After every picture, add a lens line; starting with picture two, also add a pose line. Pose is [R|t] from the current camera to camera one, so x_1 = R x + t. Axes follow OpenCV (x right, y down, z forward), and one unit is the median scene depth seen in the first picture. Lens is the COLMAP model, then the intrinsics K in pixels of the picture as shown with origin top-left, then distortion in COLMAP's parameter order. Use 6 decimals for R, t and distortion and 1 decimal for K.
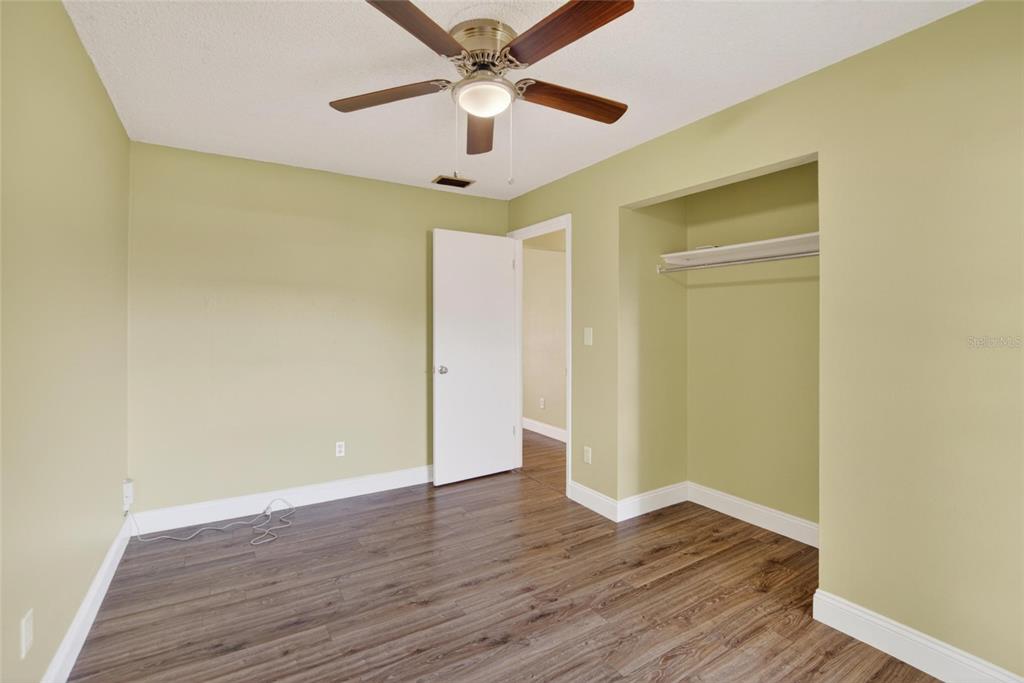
lens RADIAL K [[461.8, 0, 509.8], [0, 461.8, 330.5], [0, 0, 1]] dist [-0.026535, 0.004645]
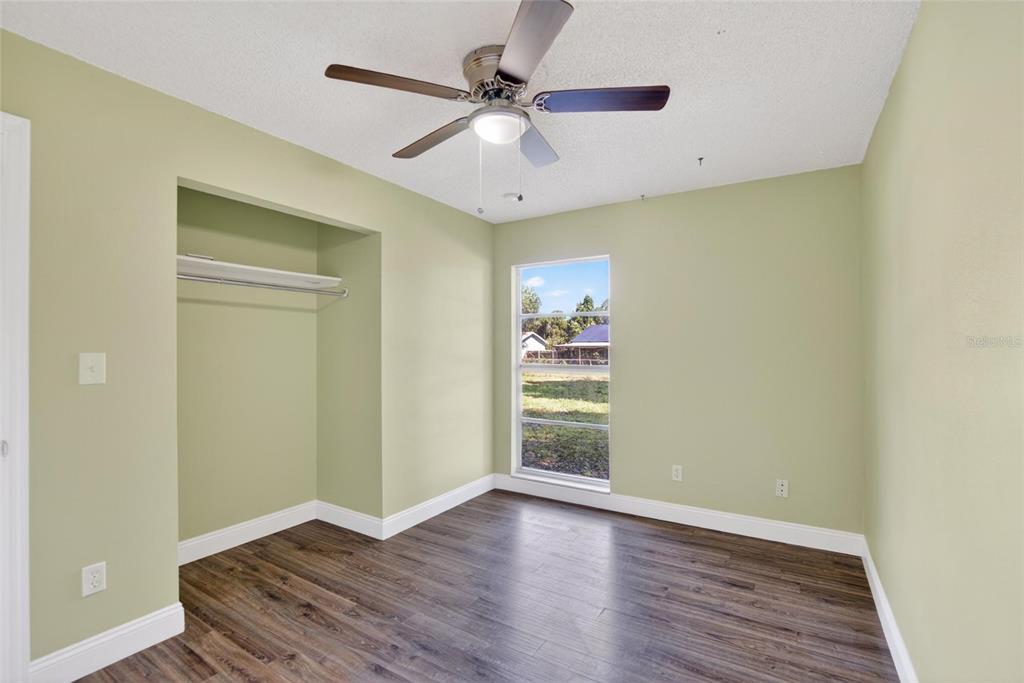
lens RADIAL K [[461.8, 0, 510.6], [0, 461.8, 345.5], [0, 0, 1]] dist [-0.026535, 0.004645]
pose [[-0.434378, -0.002598, 0.900727, -0.709019], [0.006772, 0.999958, 0.006151, -0.018399], [-0.900705, 0.008772, -0.434342, 1.009135]]
